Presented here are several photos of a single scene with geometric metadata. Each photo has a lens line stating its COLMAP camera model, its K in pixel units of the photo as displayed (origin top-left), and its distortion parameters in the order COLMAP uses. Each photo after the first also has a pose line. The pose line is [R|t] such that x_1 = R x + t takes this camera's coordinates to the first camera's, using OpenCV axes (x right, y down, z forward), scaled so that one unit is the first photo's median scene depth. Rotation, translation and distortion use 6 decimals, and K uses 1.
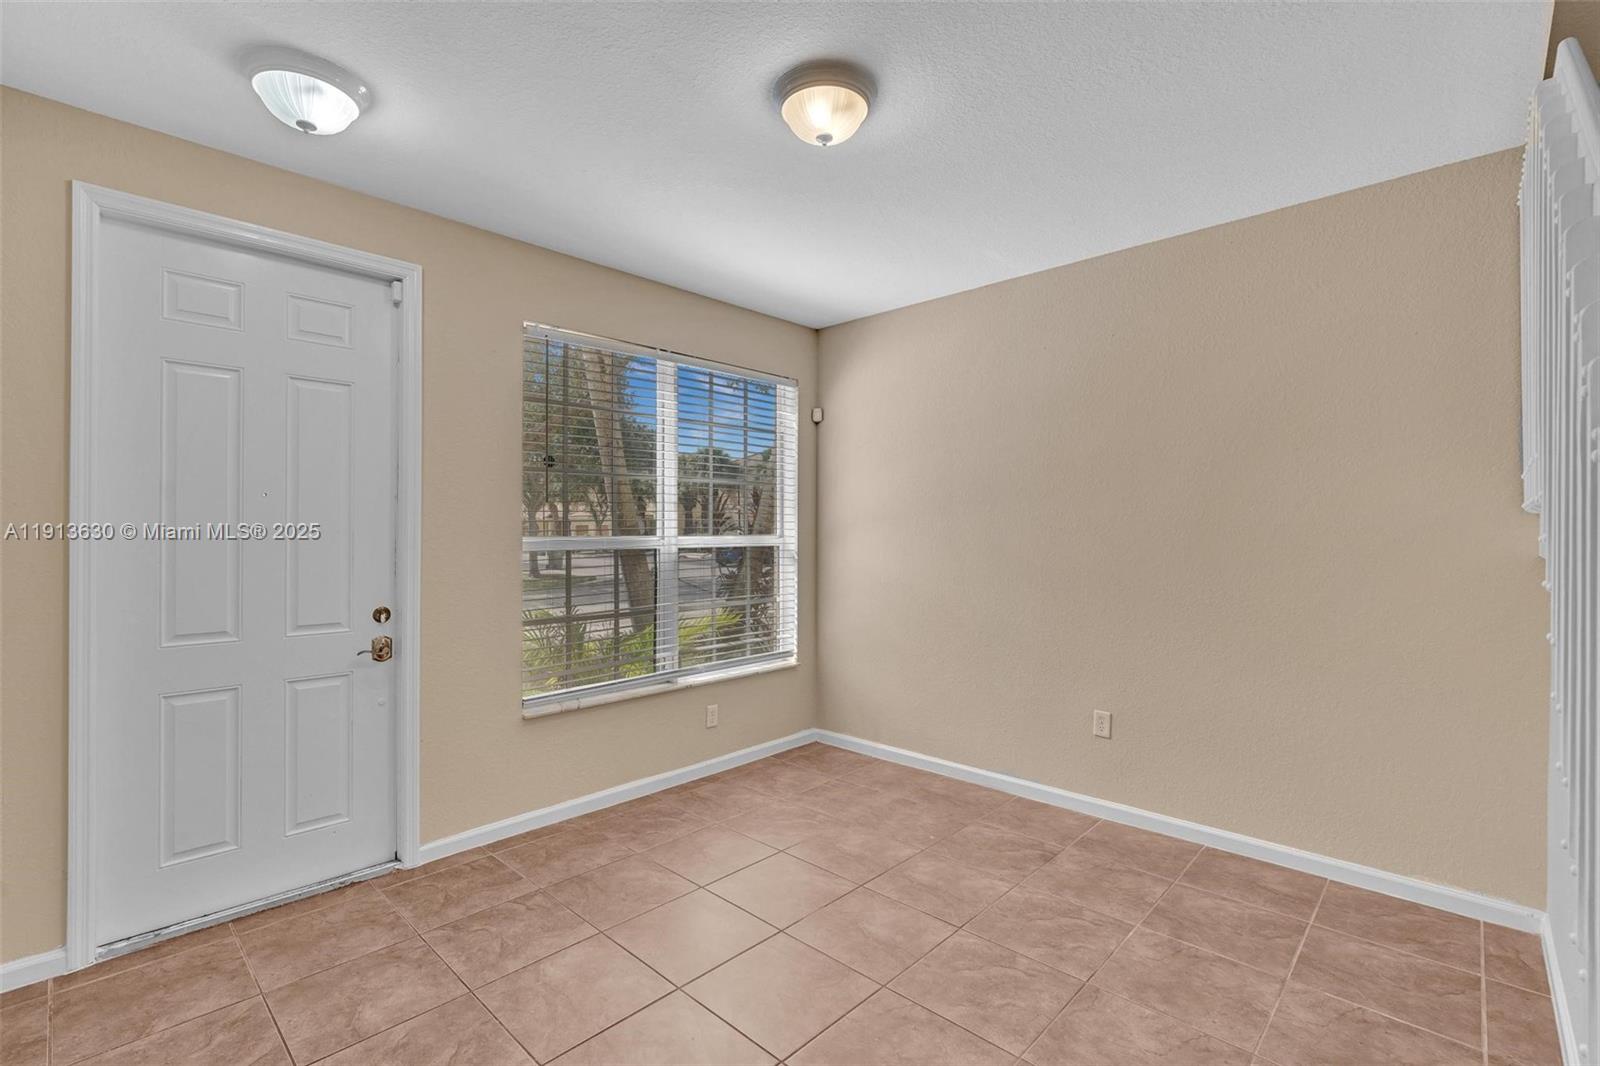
lens RADIAL K [[716.9, 0, 797.4], [0, 716.9, 532.4], [0, 0, 1]] dist [-0.005376, -0.000055]
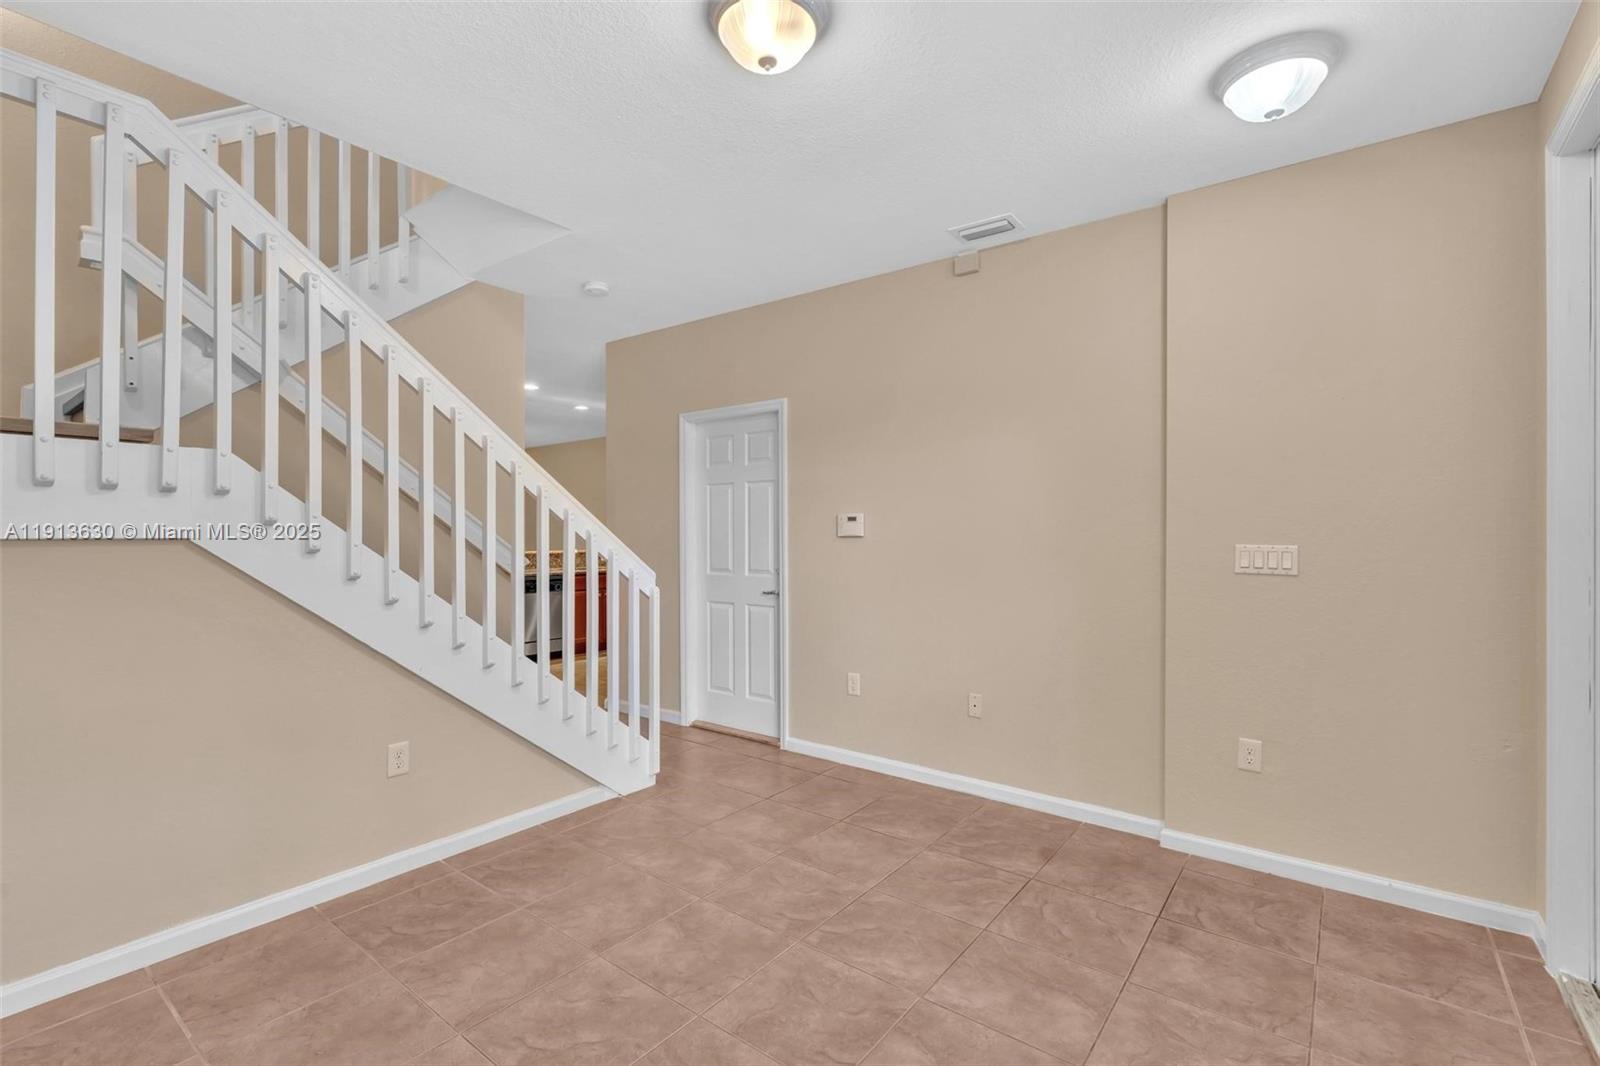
lens RADIAL K [[716.9, 0, 797.4], [0, 716.9, 532.4], [0, 0, 1]] dist [-0.005376, -0.000055]
pose [[-0.994580, -0.001786, -0.103963, 0.076250], [-0.001964, 0.999997, 0.001613, 0.022926], [0.103960, 0.001808, -0.994580, 1.551658]]
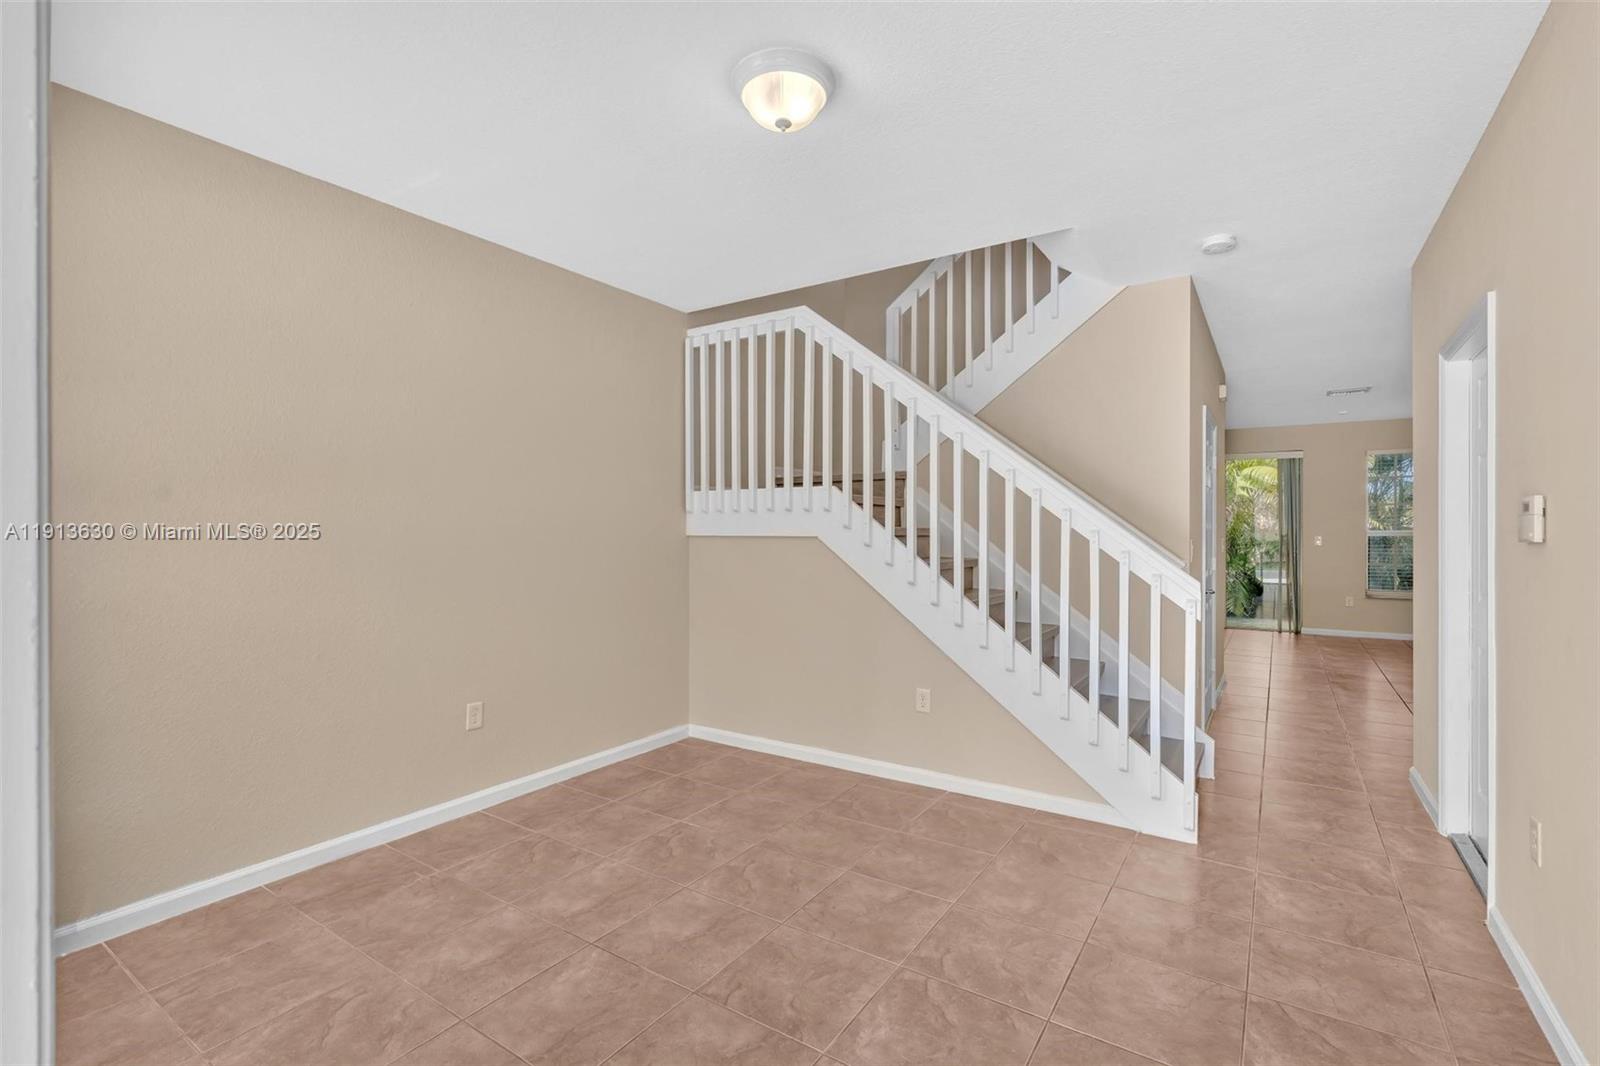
lens RADIAL K [[724.2, 0, 797.6], [0, 724.2, 529.1], [0, 0, 1]] dist [-0.003809, -0.000111]
pose [[-0.170962, 0.000960, 0.985277, -0.805898], [0.000909, 0.999999, -0.000816, 0.019820], [-0.985277, 0.000757, -0.170963, 0.952664]]
